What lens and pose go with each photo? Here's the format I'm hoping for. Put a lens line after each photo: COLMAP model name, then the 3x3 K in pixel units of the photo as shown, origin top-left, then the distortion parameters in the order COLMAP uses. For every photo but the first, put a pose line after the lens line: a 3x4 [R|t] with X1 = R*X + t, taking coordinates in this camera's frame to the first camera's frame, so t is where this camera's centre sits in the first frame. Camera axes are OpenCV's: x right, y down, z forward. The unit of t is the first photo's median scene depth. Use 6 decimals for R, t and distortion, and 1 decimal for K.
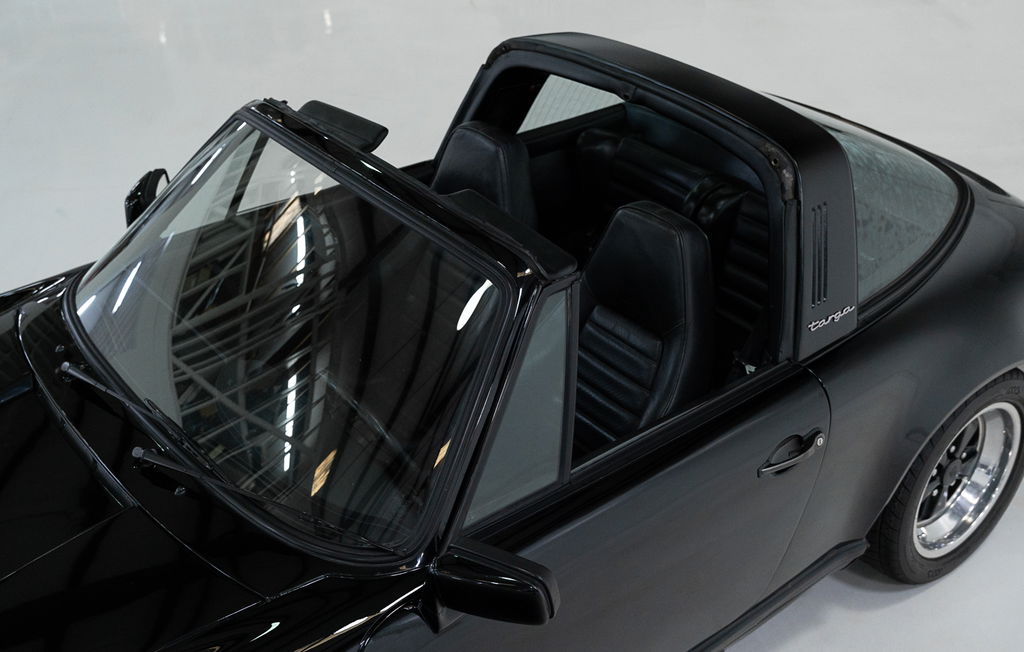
lens RADIAL K [[1297.5, 0, 508.4], [0, 1297.5, 336.1], [0, 0, 1]] dist [-0.029308, 0.000000]
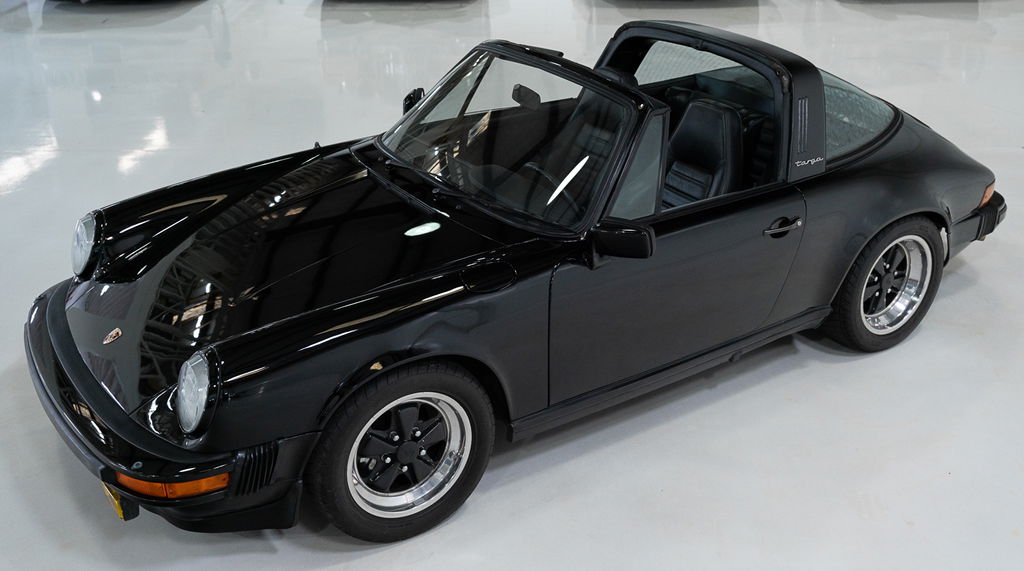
lens RADIAL K [[1134.9, 0, 511.8], [0, 1134.9, 277.9], [0, 0, 1]] dist [0.018374, 0.000000]
pose [[0.996868, 0.047252, -0.063420, -0.047931], [-0.053618, 0.993261, -0.102752, 0.306927], [0.058137, 0.105831, 0.992683, -0.522994]]
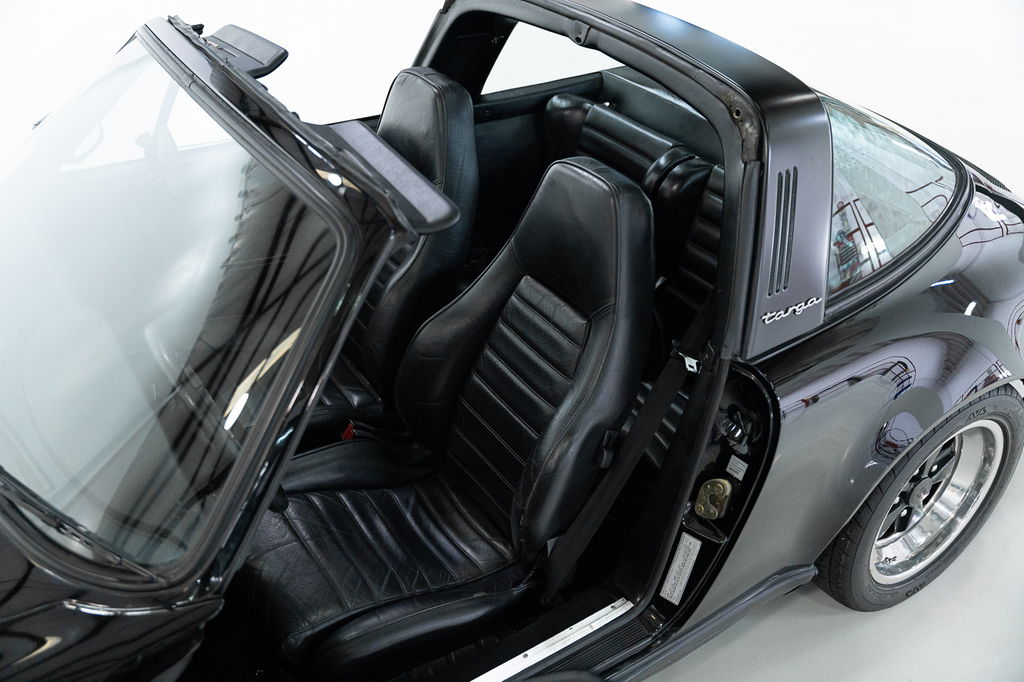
lens RADIAL K [[966.2, 0, 520.3], [0, 966.2, 335.8], [0, 0, 1]] dist [-0.010494, 0.000000]
pose [[0.995725, 0.075439, -0.053291, 0.104286], [-0.073627, 0.996665, 0.035187, -0.005969], [0.055768, -0.031113, 0.997959, 0.353214]]
